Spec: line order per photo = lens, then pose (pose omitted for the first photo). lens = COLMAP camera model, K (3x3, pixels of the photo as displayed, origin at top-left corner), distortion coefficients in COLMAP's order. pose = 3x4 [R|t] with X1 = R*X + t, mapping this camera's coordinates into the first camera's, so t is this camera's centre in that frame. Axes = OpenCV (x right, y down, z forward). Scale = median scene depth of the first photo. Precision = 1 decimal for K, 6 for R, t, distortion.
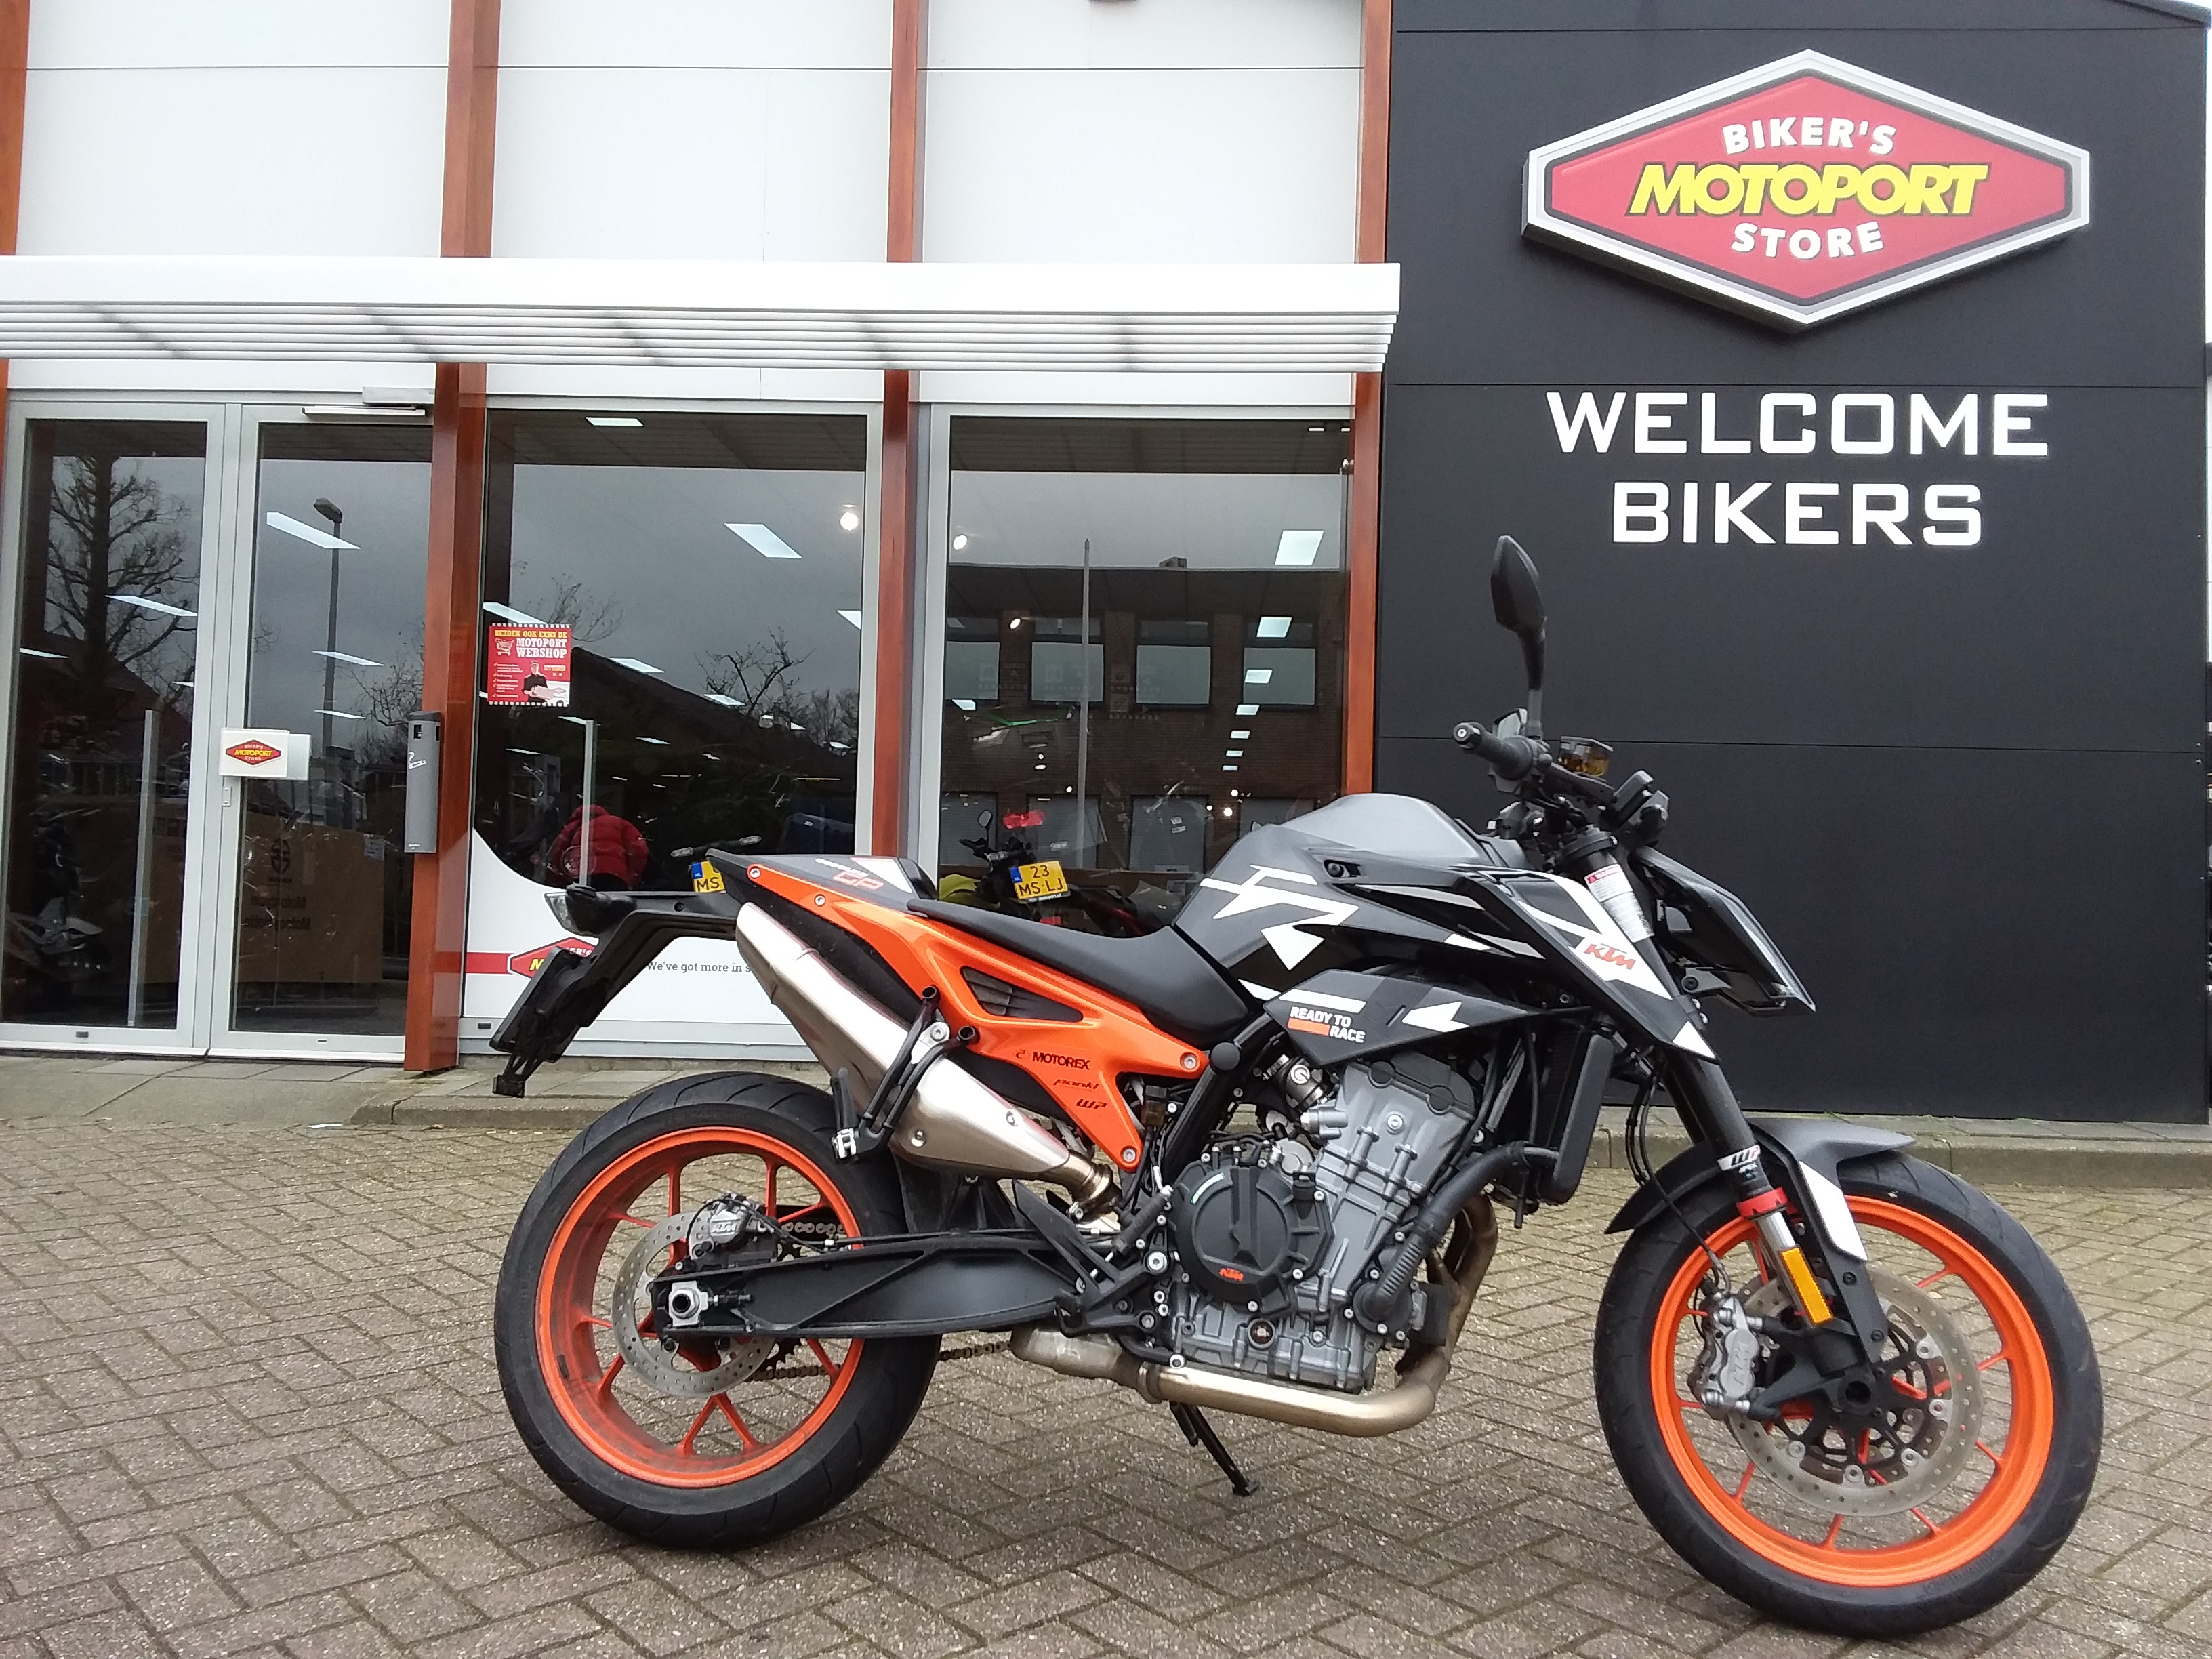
lens RADIAL K [[1755.0, 0, 1093.9], [0, 1755.0, 802.5], [0, 0, 1]] dist [0.090447, -0.137535]
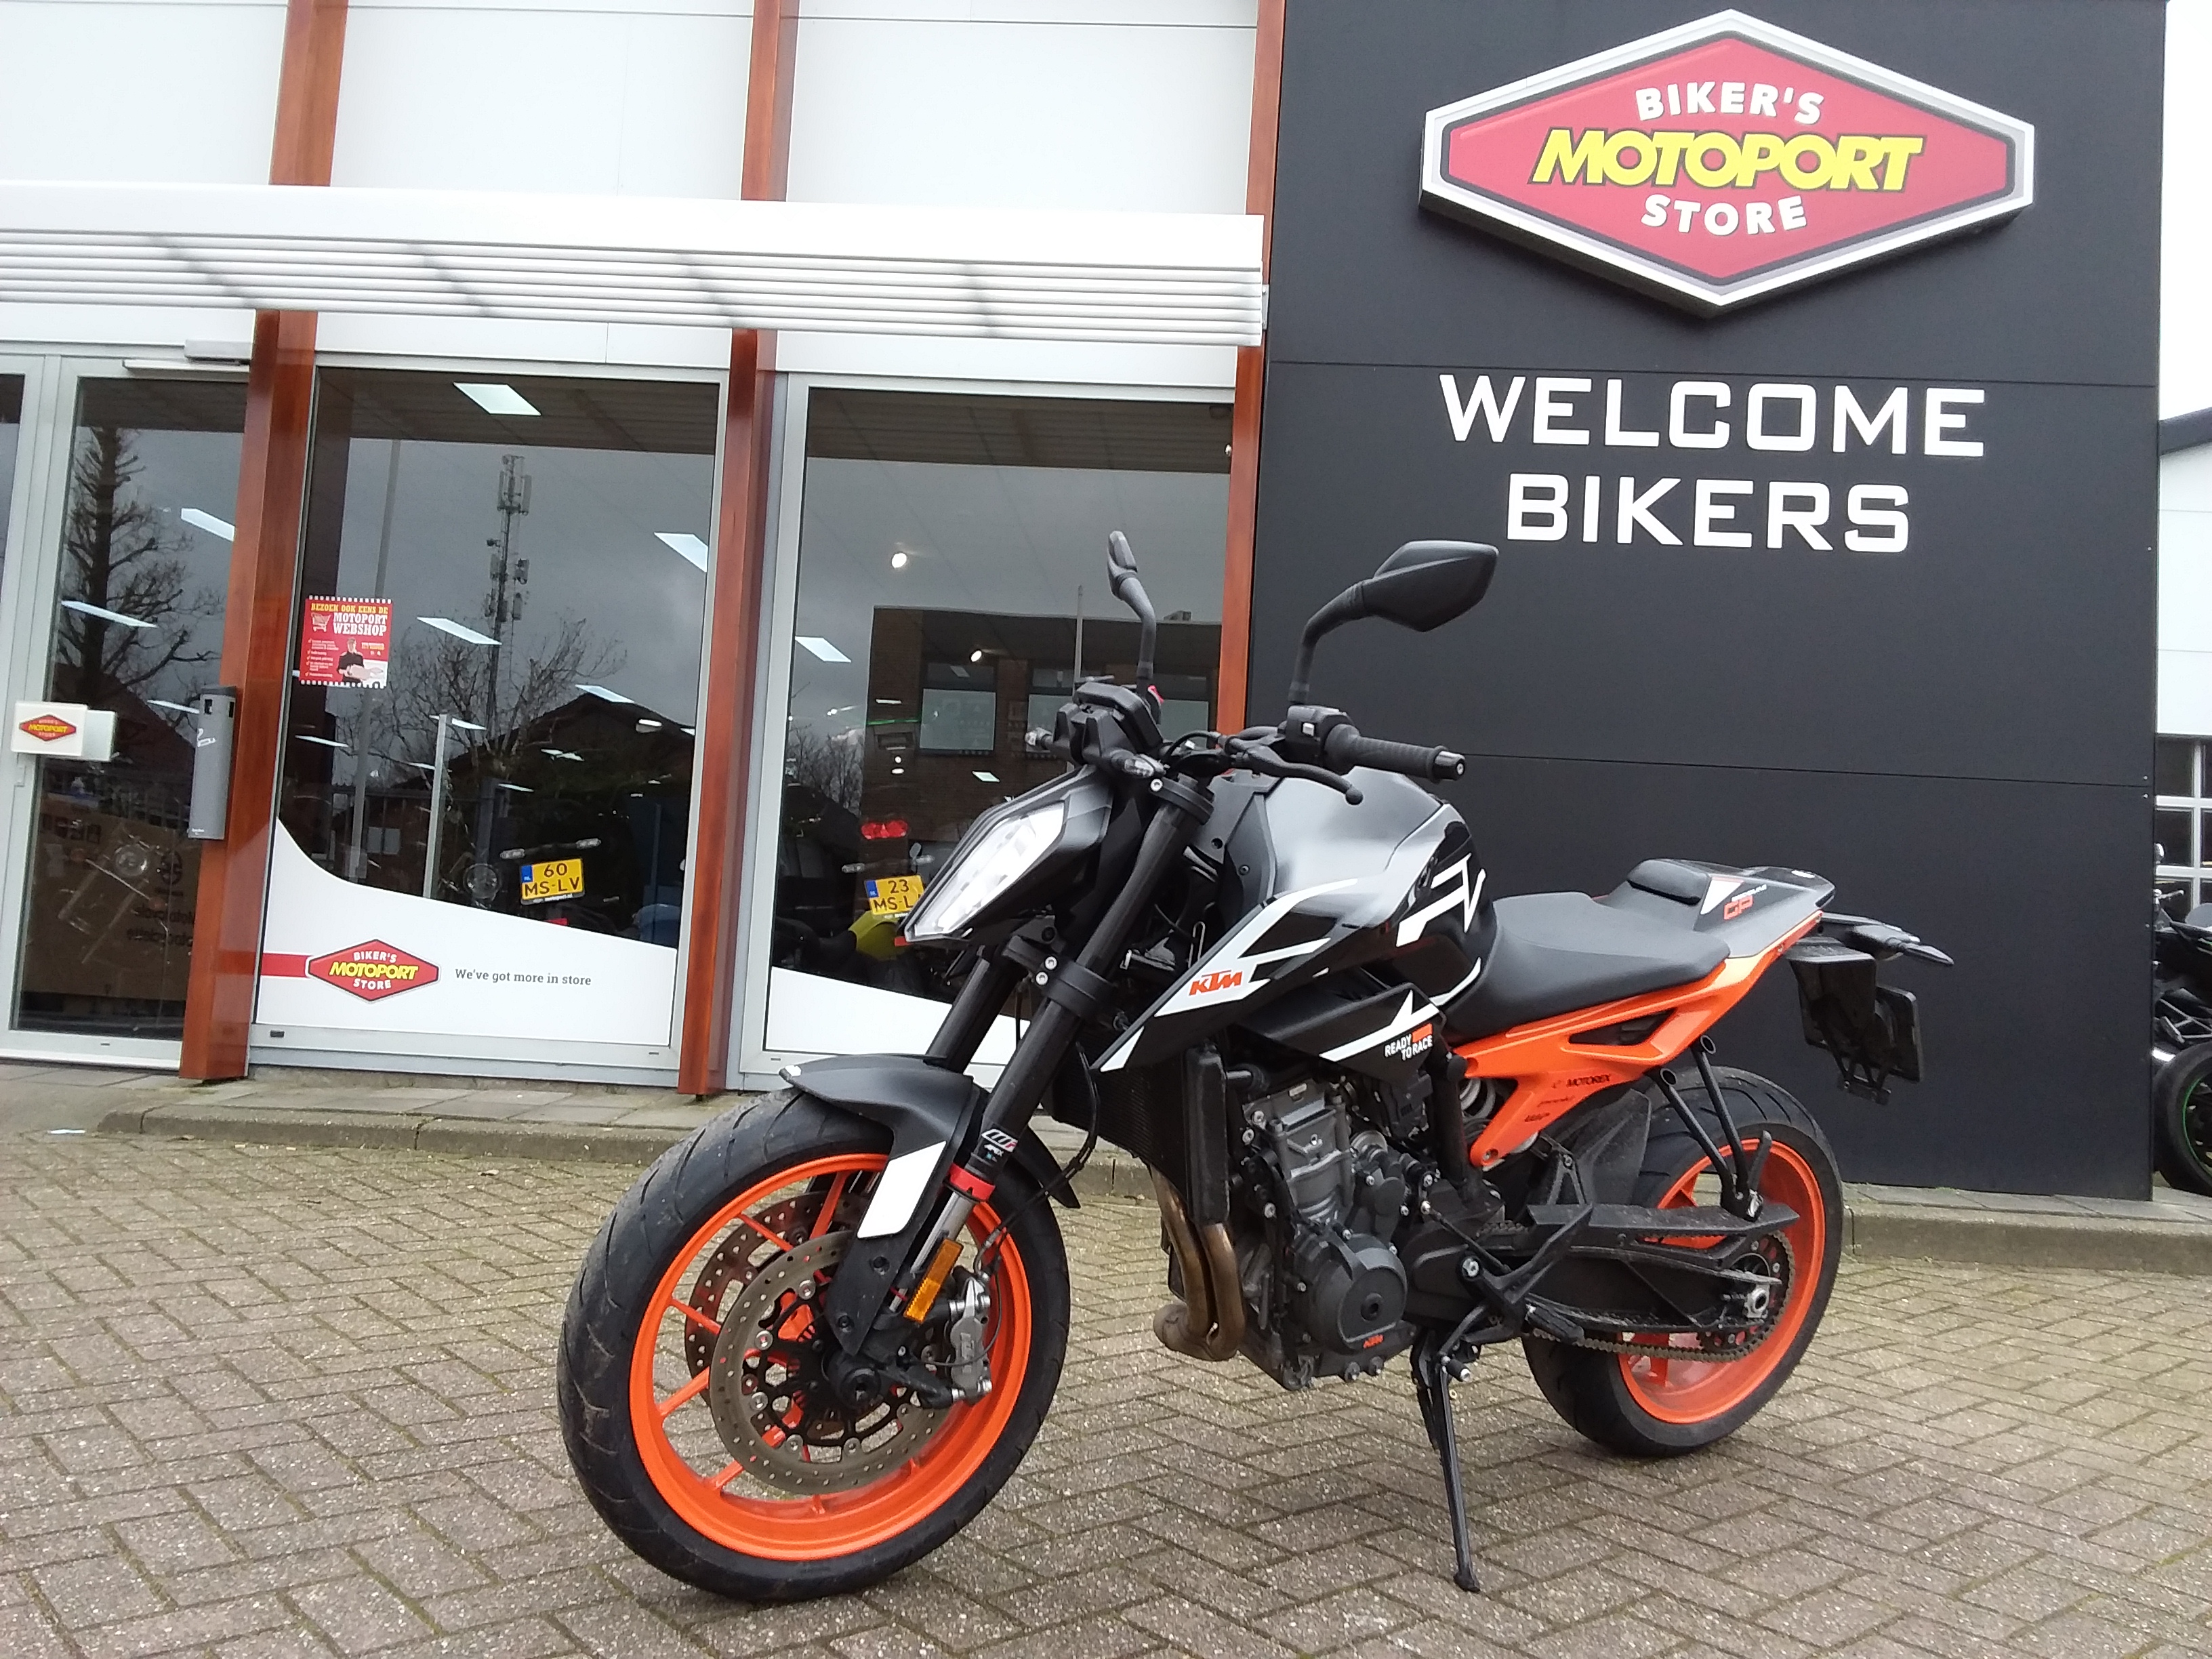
lens RADIAL K [[1755.0, 0, 1091.2], [0, 1755.0, 826.8], [0, 0, 1]] dist [0.090447, -0.137535]
pose [[0.999503, 0.029298, -0.011598, 0.093430], [-0.029522, 0.999371, -0.019653, 0.026631], [0.011015, 0.019986, 0.999740, 0.084647]]
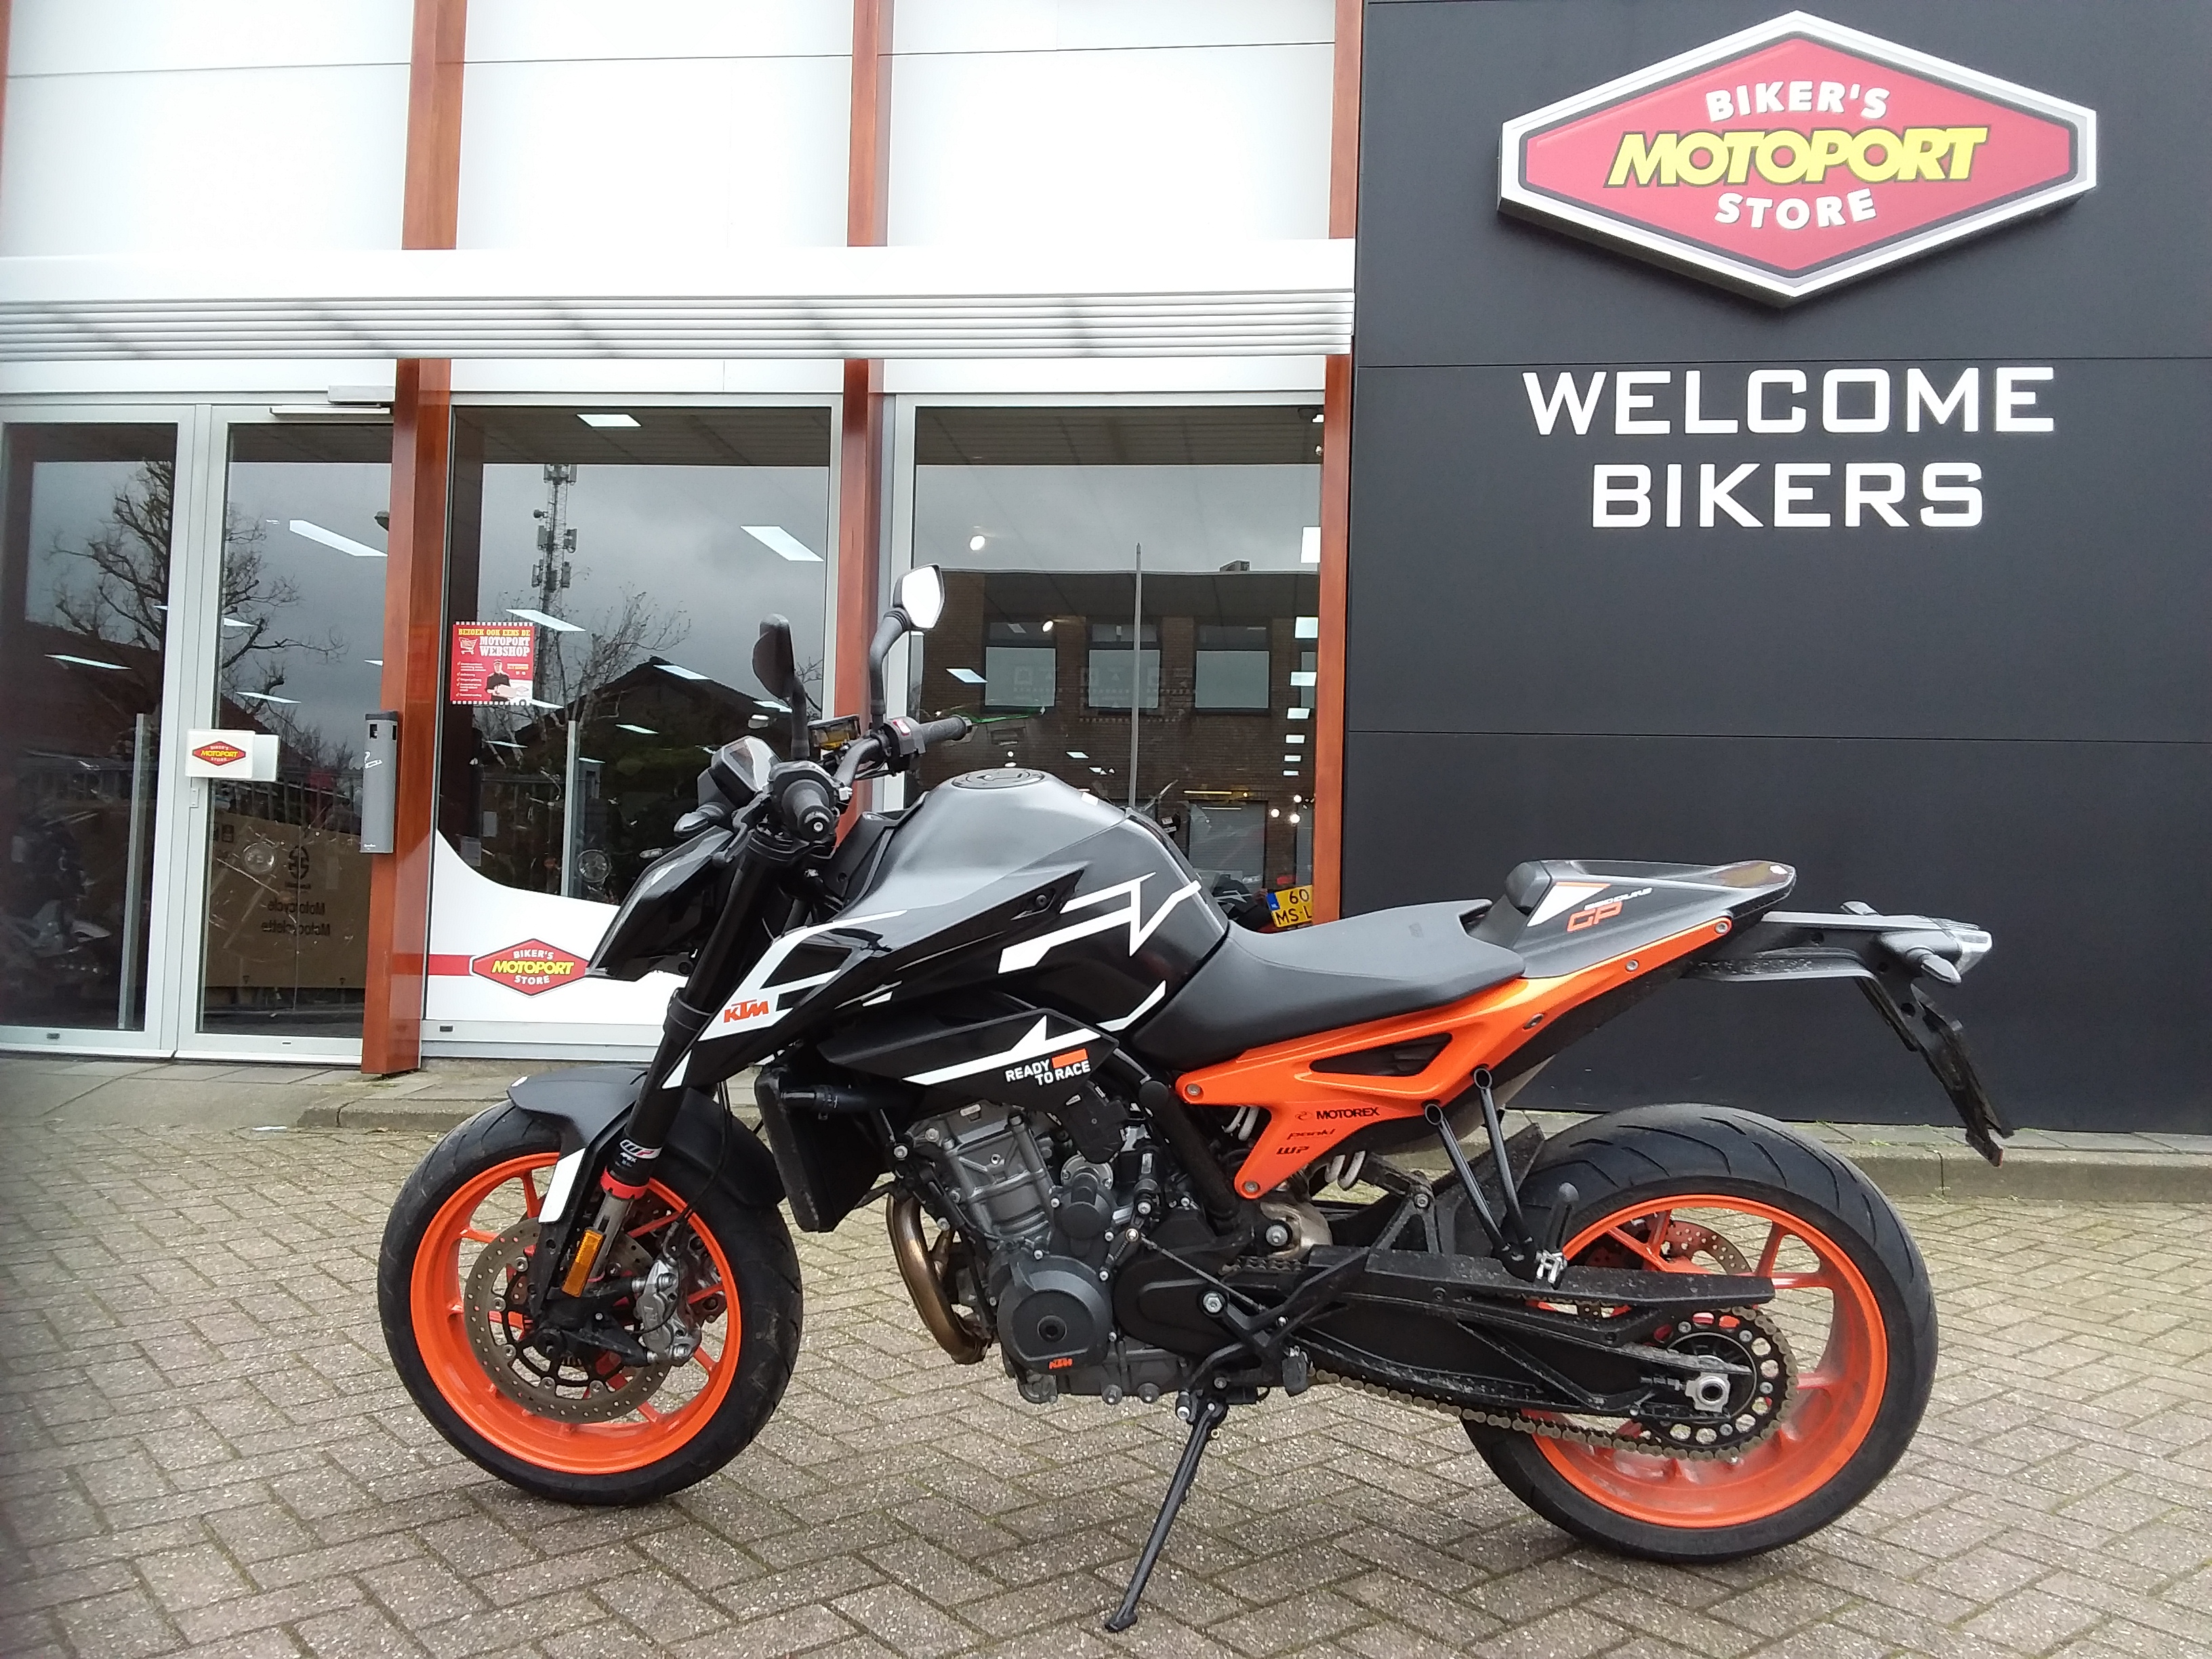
lens RADIAL K [[1755.0, 0, 1093.4], [0, 1755.0, 808.1], [0, 0, 1]] dist [0.090447, -0.137535]
pose [[0.999018, -0.002978, -0.044202, 0.064717], [0.002884, 0.999993, -0.002194, 0.006729], [0.044208, 0.002065, 0.999020, 0.028243]]
